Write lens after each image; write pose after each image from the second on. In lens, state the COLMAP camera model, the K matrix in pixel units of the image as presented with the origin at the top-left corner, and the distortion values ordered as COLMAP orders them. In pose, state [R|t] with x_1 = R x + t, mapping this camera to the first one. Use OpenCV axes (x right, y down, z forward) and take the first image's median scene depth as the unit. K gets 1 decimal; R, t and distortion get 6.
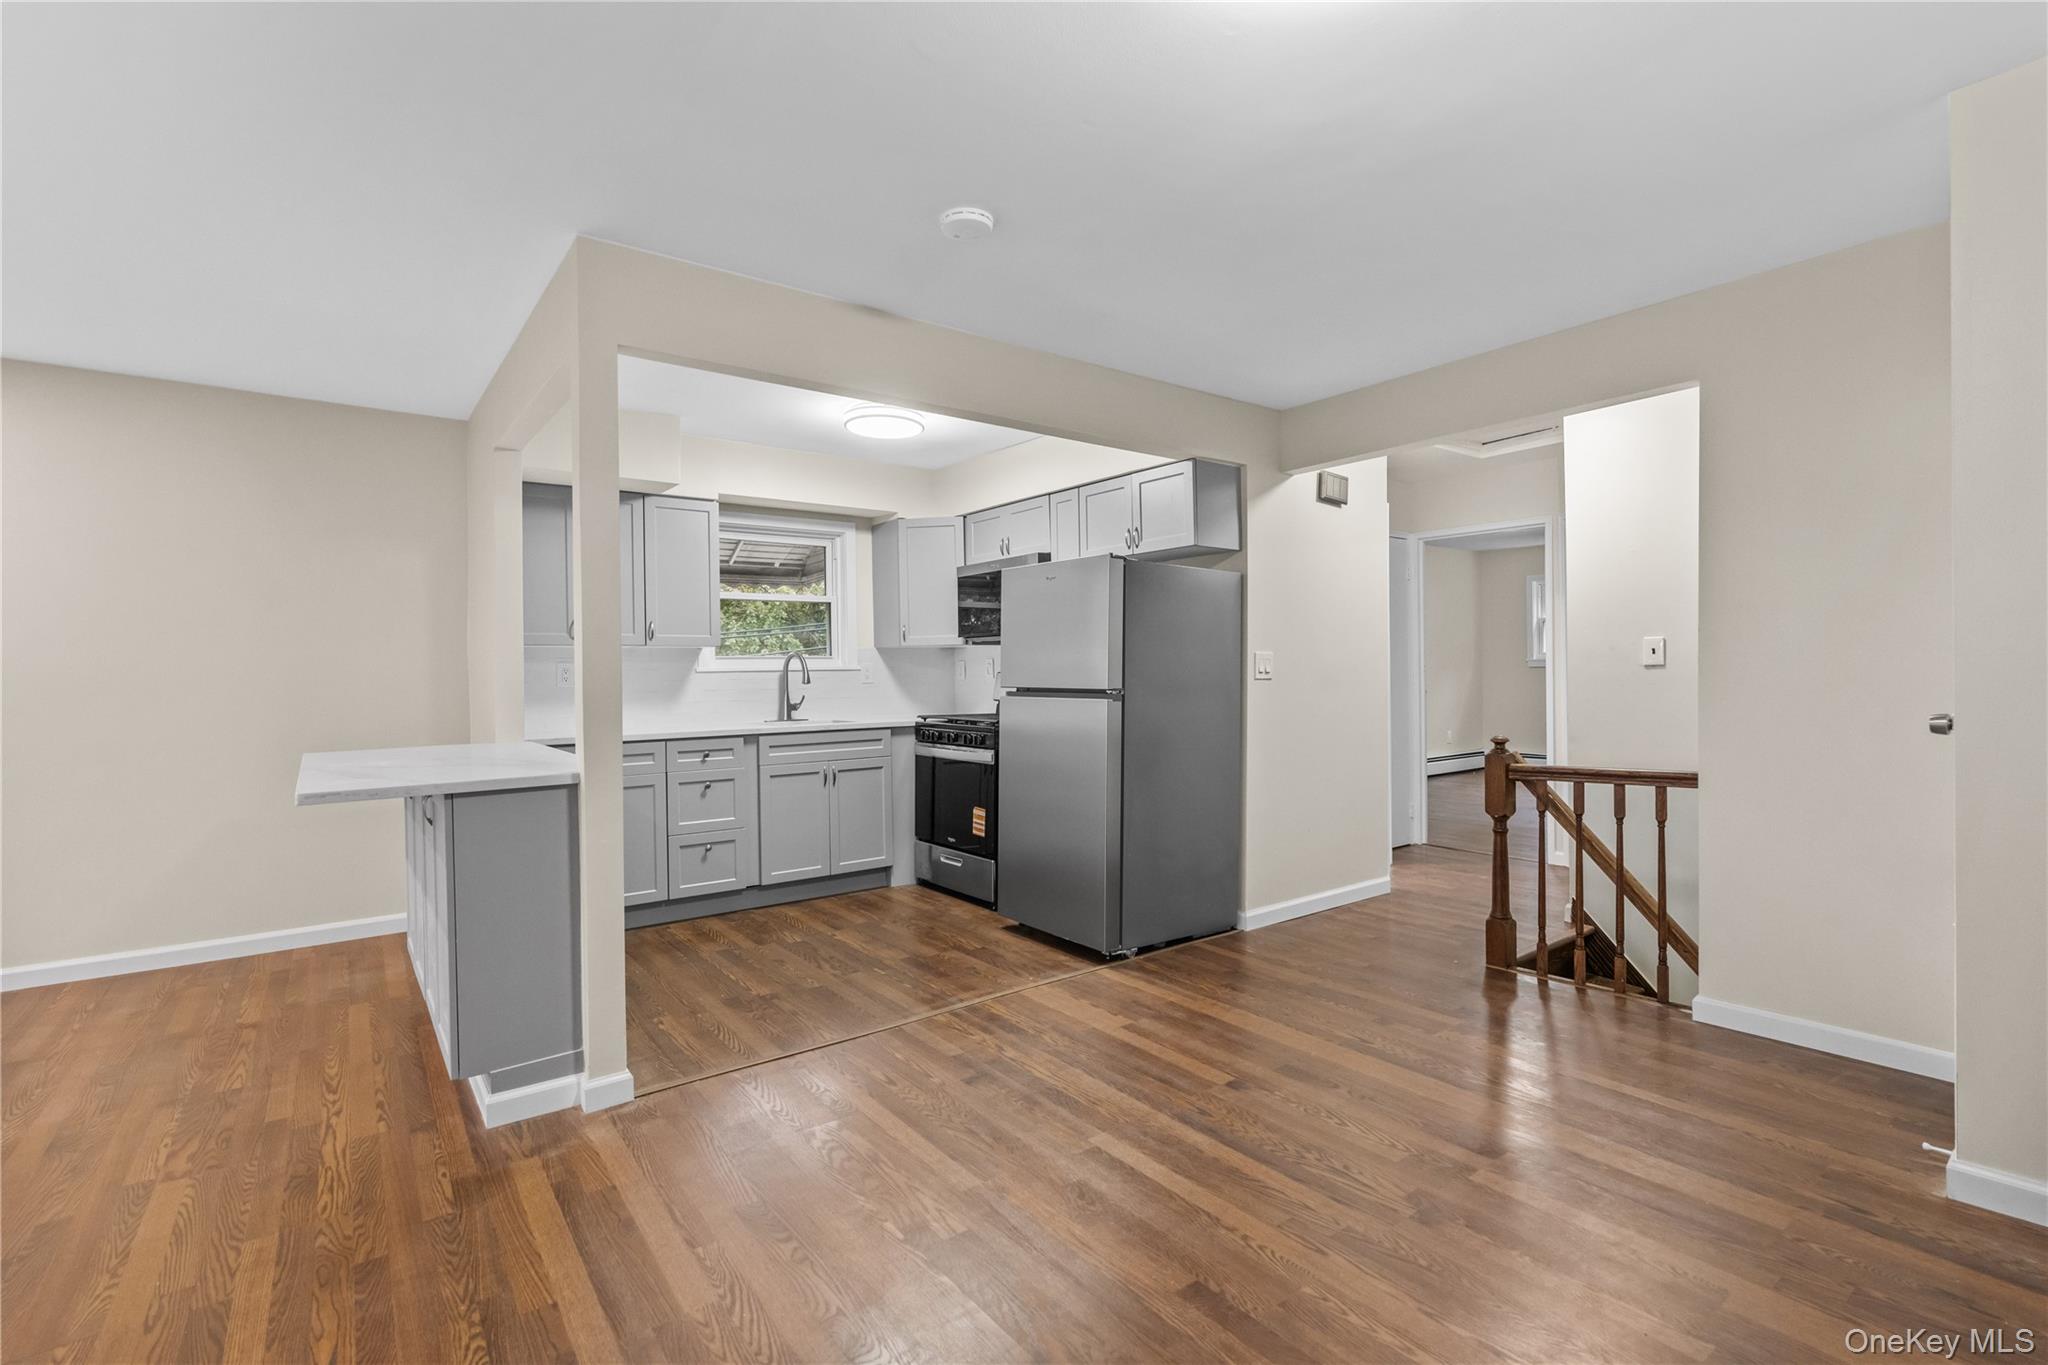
lens RADIAL K [[919.3, 0, 1018.8], [0, 919.3, 675.4], [0, 0, 1]] dist [-0.001698, 0.000067]
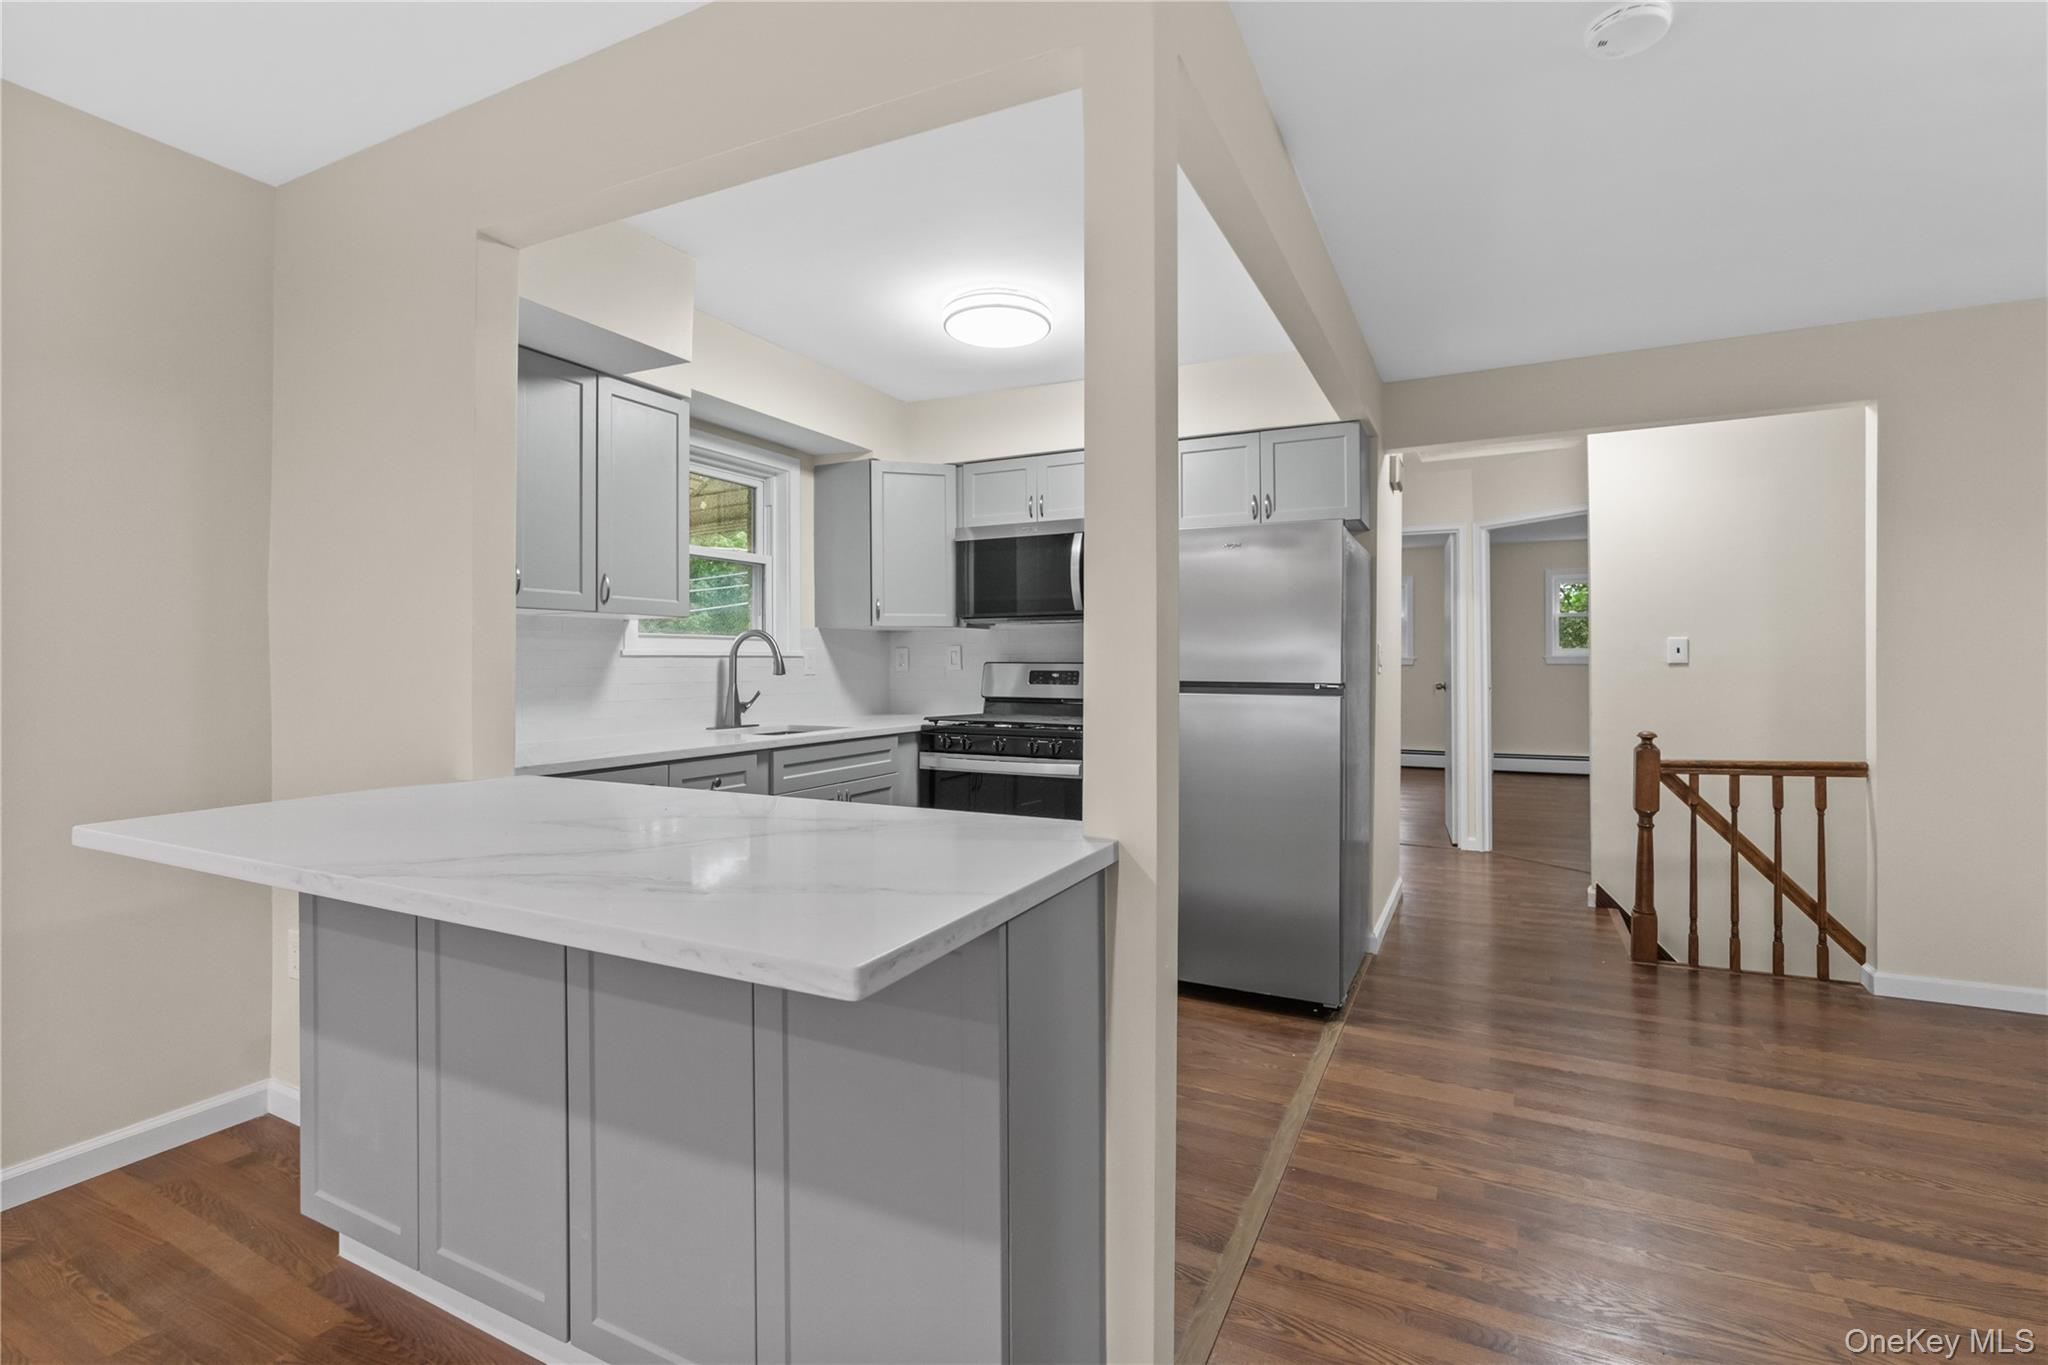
lens RADIAL K [[922.1, 0, 1018.0], [0, 922.1, 662.8], [0, 0, 1]] dist [-0.002337, 0.000698]
pose [[0.899758, 0.012882, 0.436198, -0.420531], [-0.009633, 0.999907, -0.009659, 0.005521], [-0.436282, 0.004489, 0.899799, 0.307237]]
